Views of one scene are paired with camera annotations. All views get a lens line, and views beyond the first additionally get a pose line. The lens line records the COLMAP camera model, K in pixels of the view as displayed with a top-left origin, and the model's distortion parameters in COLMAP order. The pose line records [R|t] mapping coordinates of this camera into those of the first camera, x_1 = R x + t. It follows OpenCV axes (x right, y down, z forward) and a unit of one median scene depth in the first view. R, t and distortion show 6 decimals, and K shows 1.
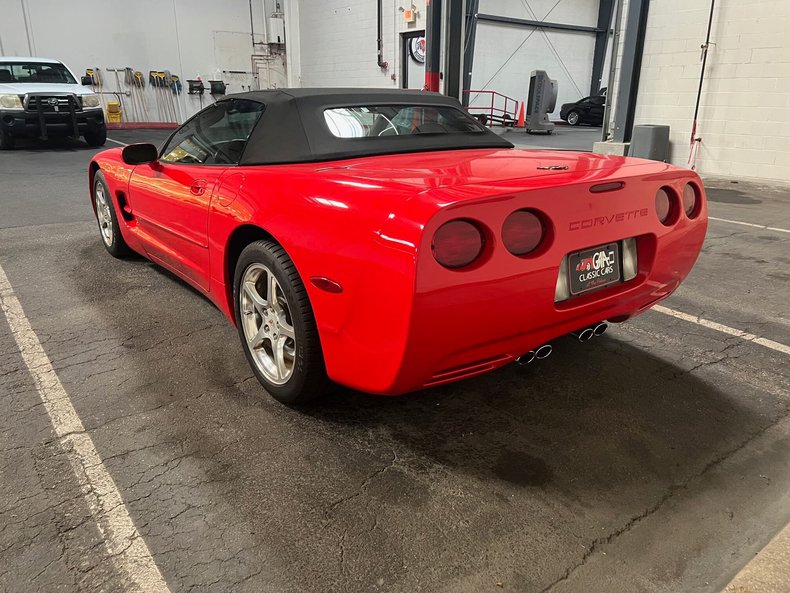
lens RADIAL K [[629.4, 0, 395.0], [0, 629.4, 296.5], [0, 0, 1]] dist [0.019297, -0.005071]
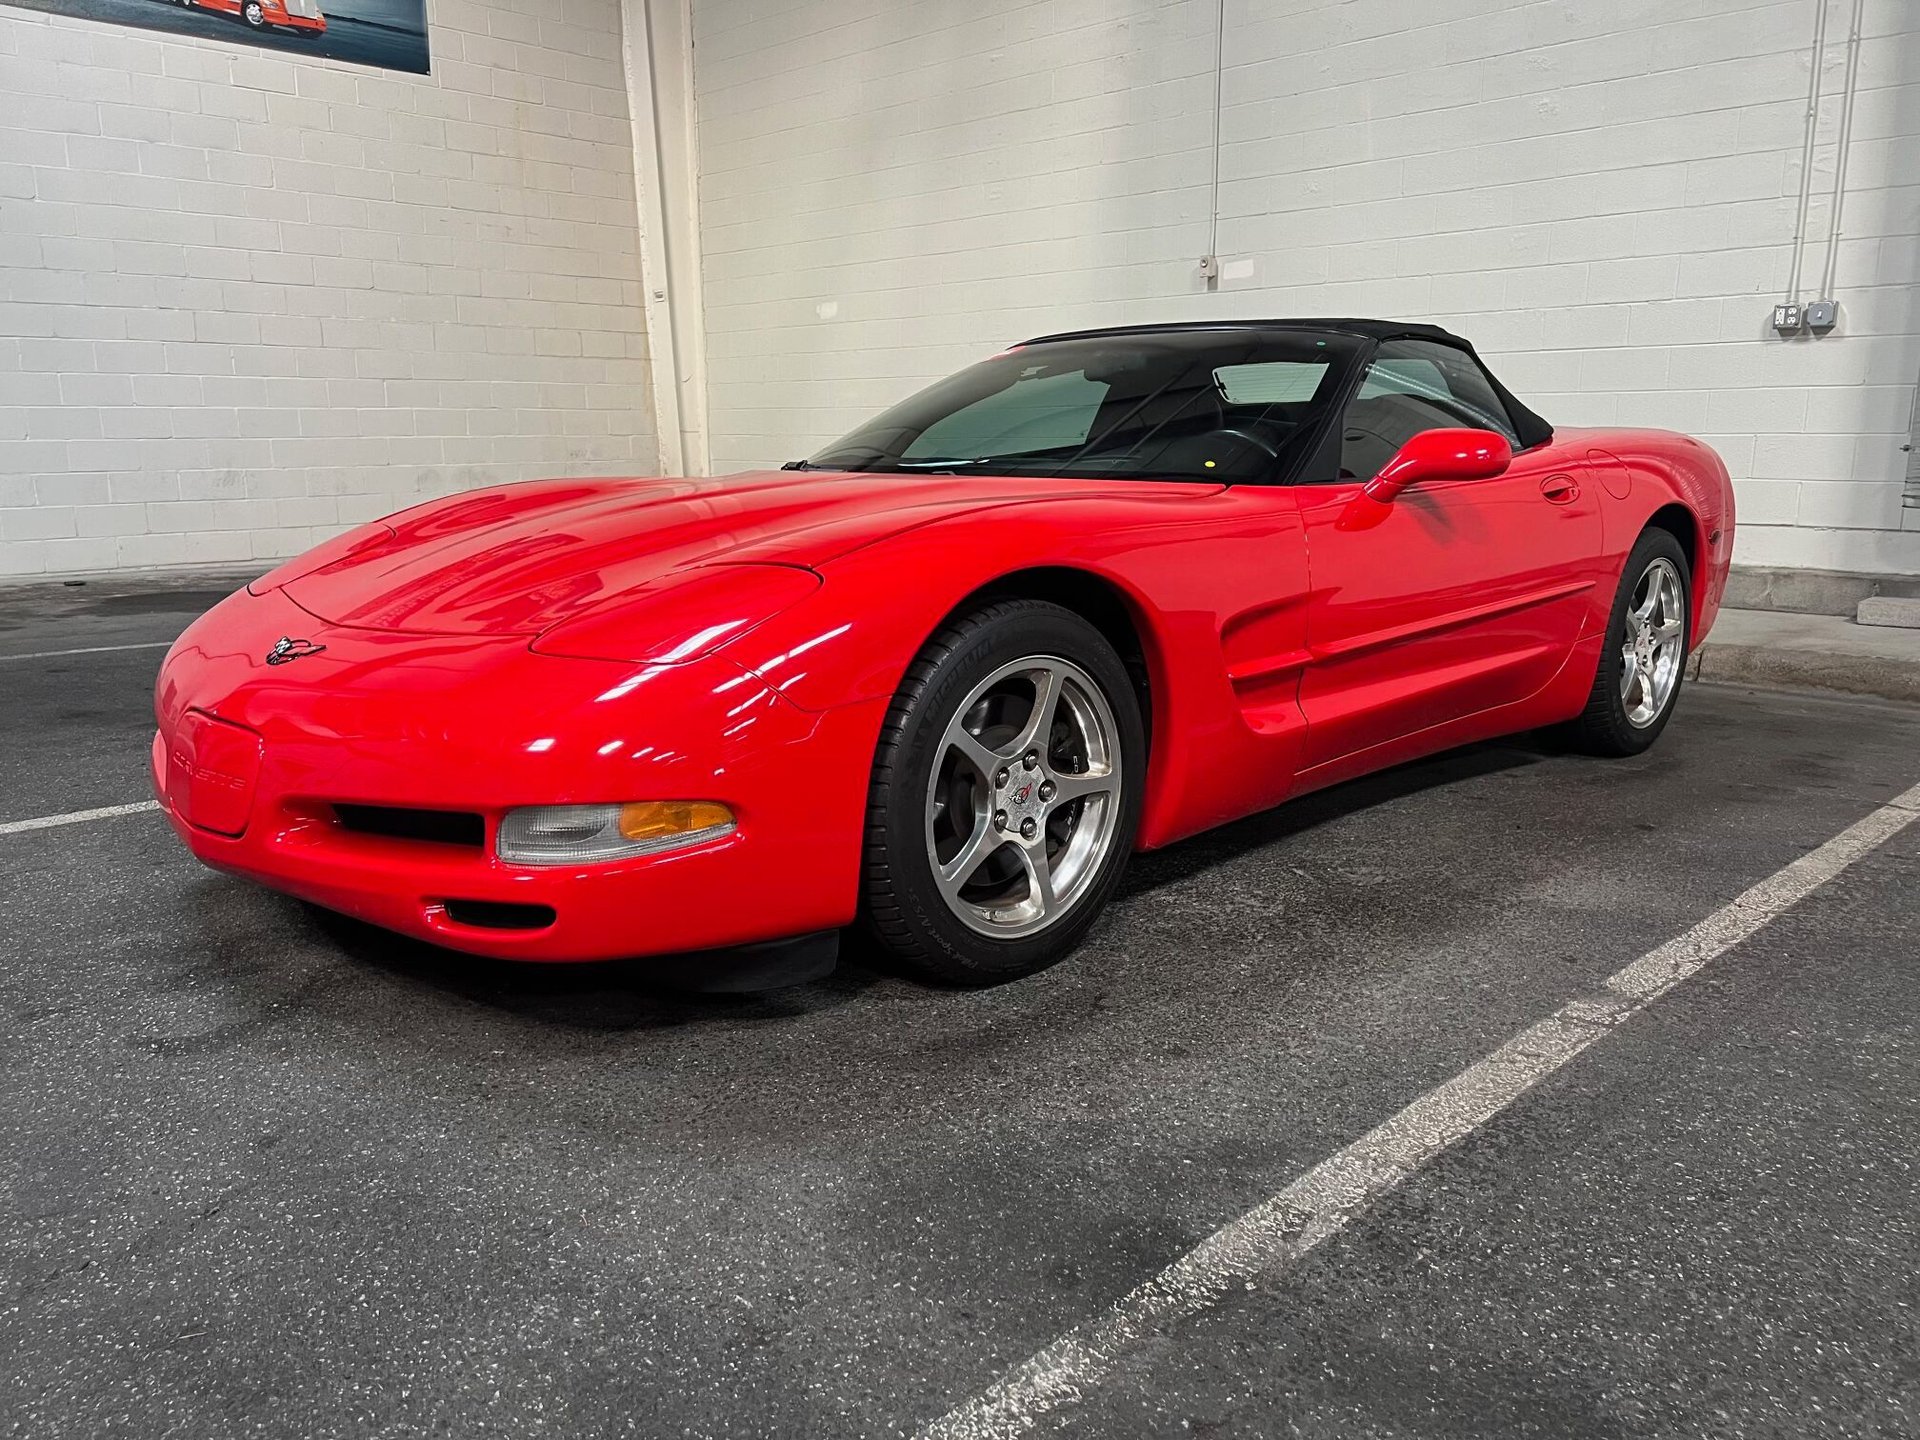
lens RADIAL K [[1529.6, 0, 960.0], [0, 1529.6, 720.0], [0, 0, 1]] dist [0.019297, -0.005071]
pose [[-0.178566, -0.194189, 0.964575, -1.569613], [0.296333, 0.924199, 0.240919, -0.479943], [-0.938243, 0.328856, -0.107486, 1.717482]]
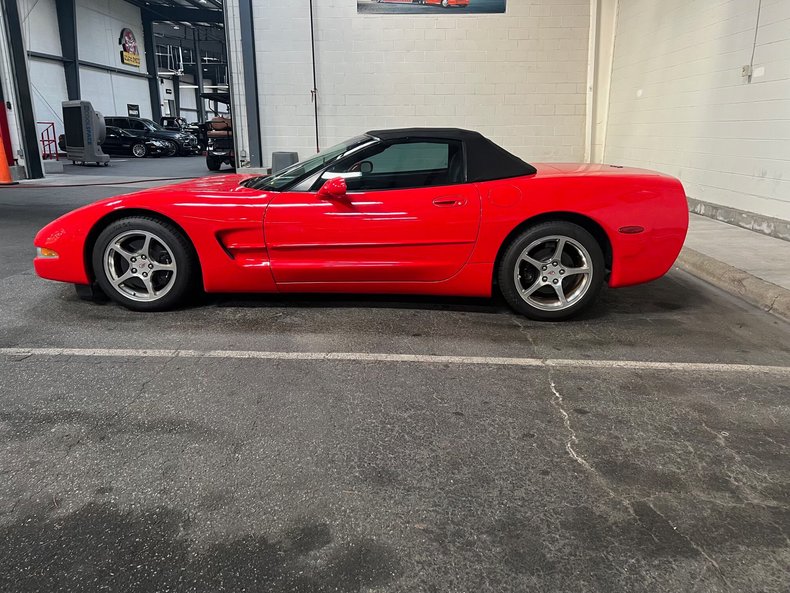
lens RADIAL K [[629.4, 0, 395.0], [0, 629.4, 296.5], [0, 0, 1]] dist [0.019297, -0.005071]
pose [[0.617717, -0.214877, 0.756475, -1.486227], [0.243932, 0.966853, 0.075447, -0.110499], [-0.747612, 0.137923, 0.649657, 0.211868]]
